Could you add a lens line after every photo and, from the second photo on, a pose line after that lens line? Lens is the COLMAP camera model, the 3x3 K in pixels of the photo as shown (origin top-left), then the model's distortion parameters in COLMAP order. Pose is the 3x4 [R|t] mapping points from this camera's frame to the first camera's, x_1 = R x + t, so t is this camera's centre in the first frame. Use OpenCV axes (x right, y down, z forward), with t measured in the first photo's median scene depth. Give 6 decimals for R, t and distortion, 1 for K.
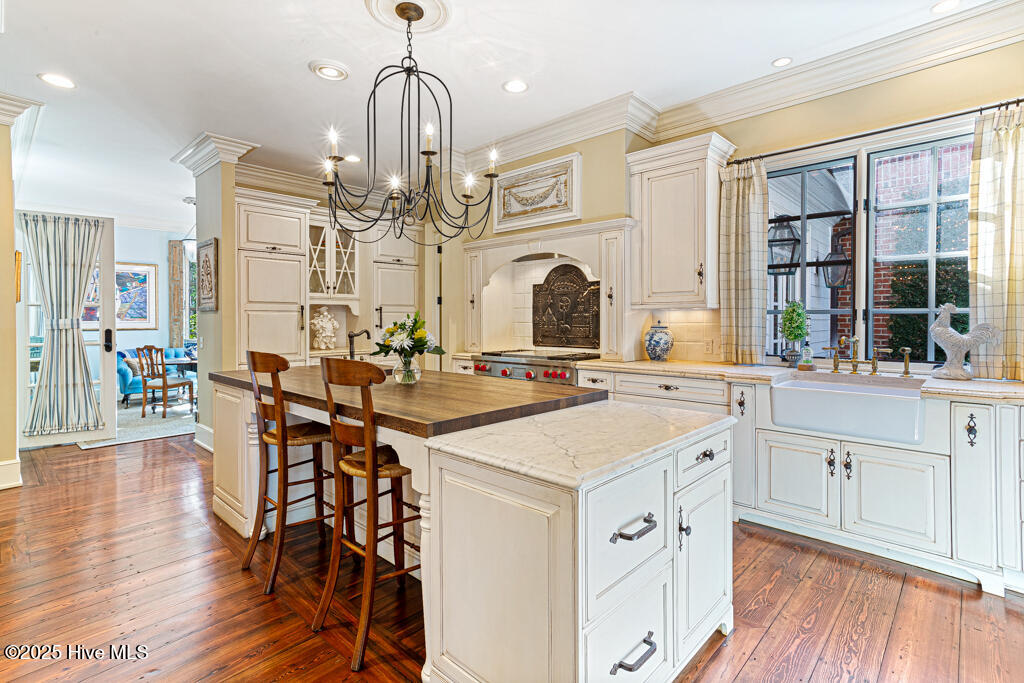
lens RADIAL K [[490.1, 0, 507.2], [0, 490.1, 318.4], [0, 0, 1]] dist [0.000253, 0.000200]
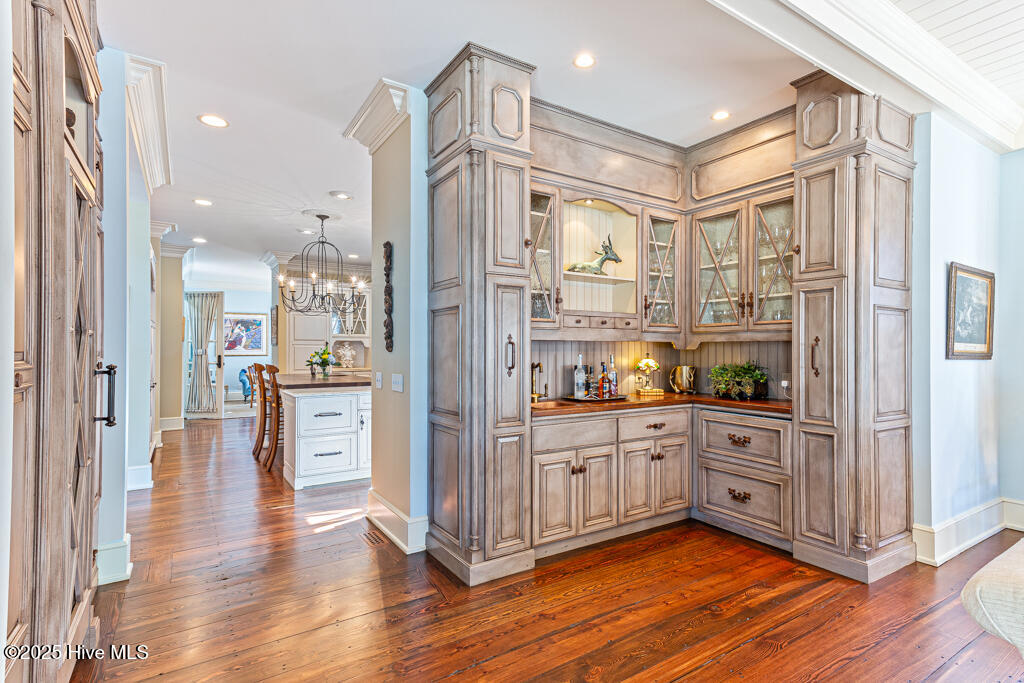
lens RADIAL K [[496.3, 0, 515.4], [0, 496.3, 339.9], [0, 0, 1]] dist [-0.000383, 0.029894]
pose [[0.974912, 0.001888, -0.222583, 0.675984], [-0.006159, 0.999810, -0.018495, -0.005058], [0.222506, 0.019402, 0.974738, -0.597503]]
